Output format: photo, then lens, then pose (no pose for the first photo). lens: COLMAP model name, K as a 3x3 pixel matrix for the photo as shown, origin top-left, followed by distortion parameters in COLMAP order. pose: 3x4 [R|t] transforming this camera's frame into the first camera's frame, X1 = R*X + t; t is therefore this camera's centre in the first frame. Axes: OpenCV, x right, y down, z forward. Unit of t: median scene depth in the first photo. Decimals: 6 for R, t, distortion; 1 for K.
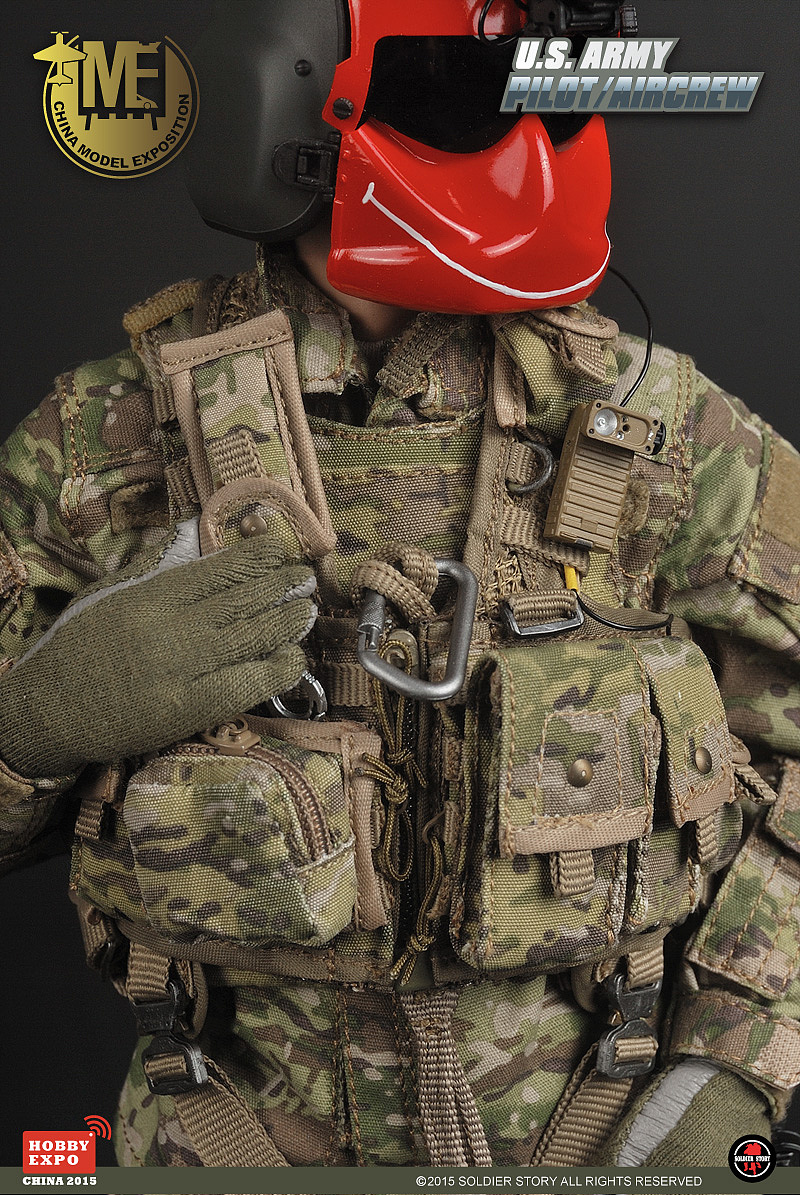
lens RADIAL K [[2798.0, 0, 399.5], [0, 2798.0, 577.2], [0, 0, 1]] dist [-0.043259, 0.425096]
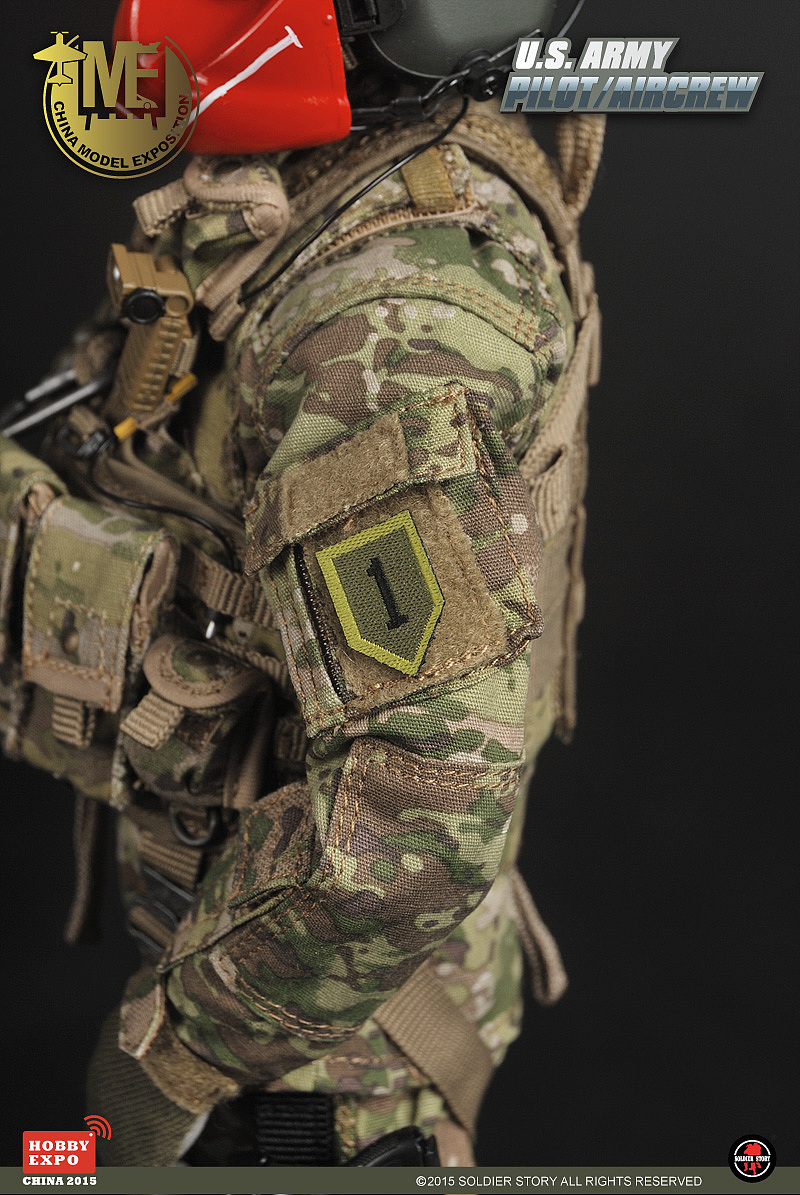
lens RADIAL K [[2610.6, 0, 400.0], [0, 2610.6, 597.5], [0, 0, 1]] dist [-0.057060, -0.192359]
pose [[-0.092932, 0.334051, -0.937962, 0.926056], [-0.231490, 0.908976, 0.346663, -0.281350], [0.968388, 0.249345, -0.007144, 1.113339]]
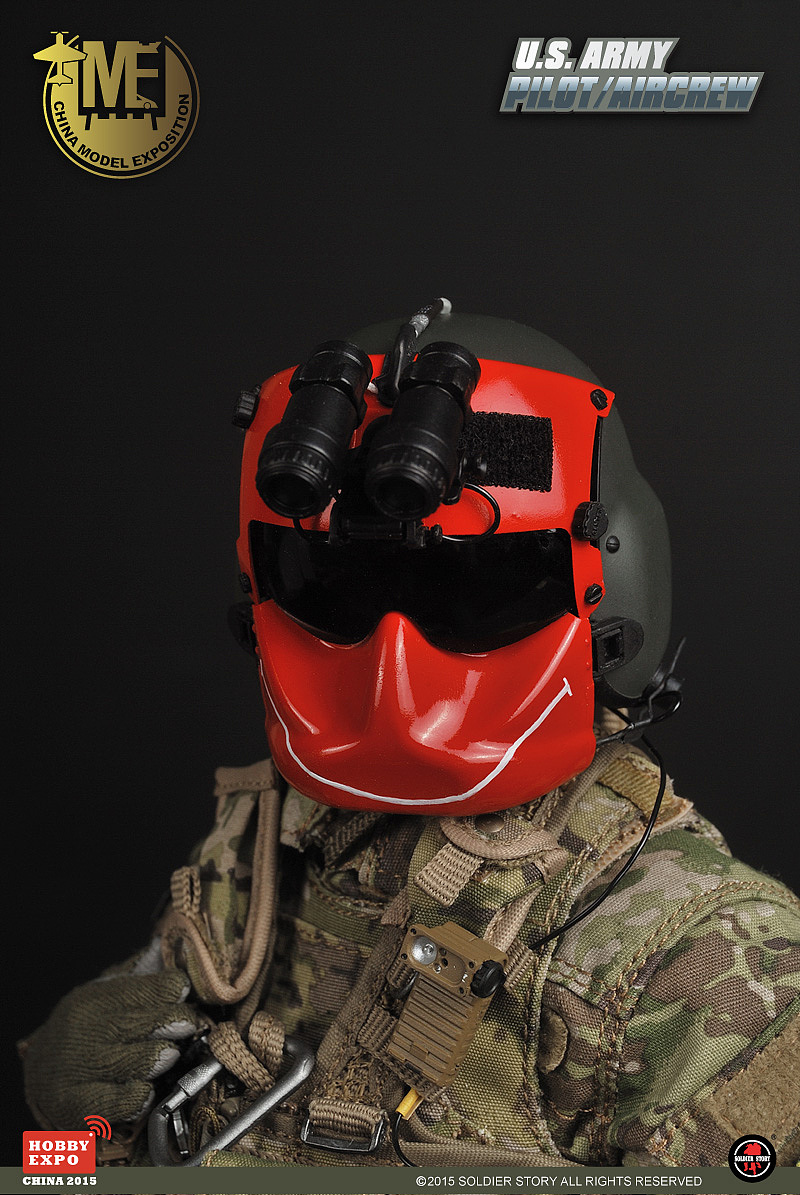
lens RADIAL K [[2348.0, 0, 400.0], [0, 2348.0, 597.5], [0, 0, 1]] dist [-0.055382, 0.101638]
pose [[0.601737, 0.150968, -0.784296, 0.654224], [-0.156056, 0.985270, 0.069922, -0.221487], [0.783300, 0.080320, 0.616433, 0.497211]]
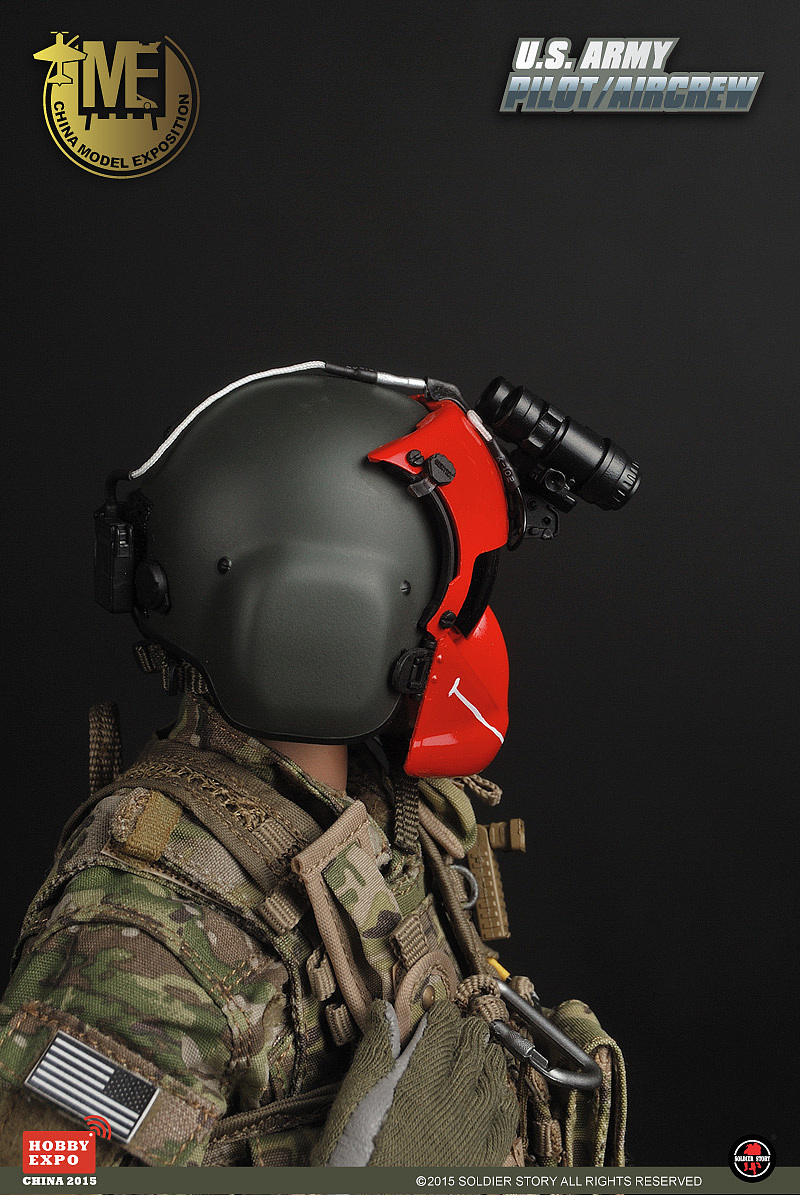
lens RADIAL K [[2815.5, 0, 400.0], [0, 2815.5, 597.5], [0, 0, 1]] dist [-0.012839, -0.051611]
pose [[0.432821, -0.149051, 0.889073, -1.009706], [0.159660, 0.983320, 0.087125, -0.268354], [-0.887229, 0.104240, 0.449399, 0.476202]]
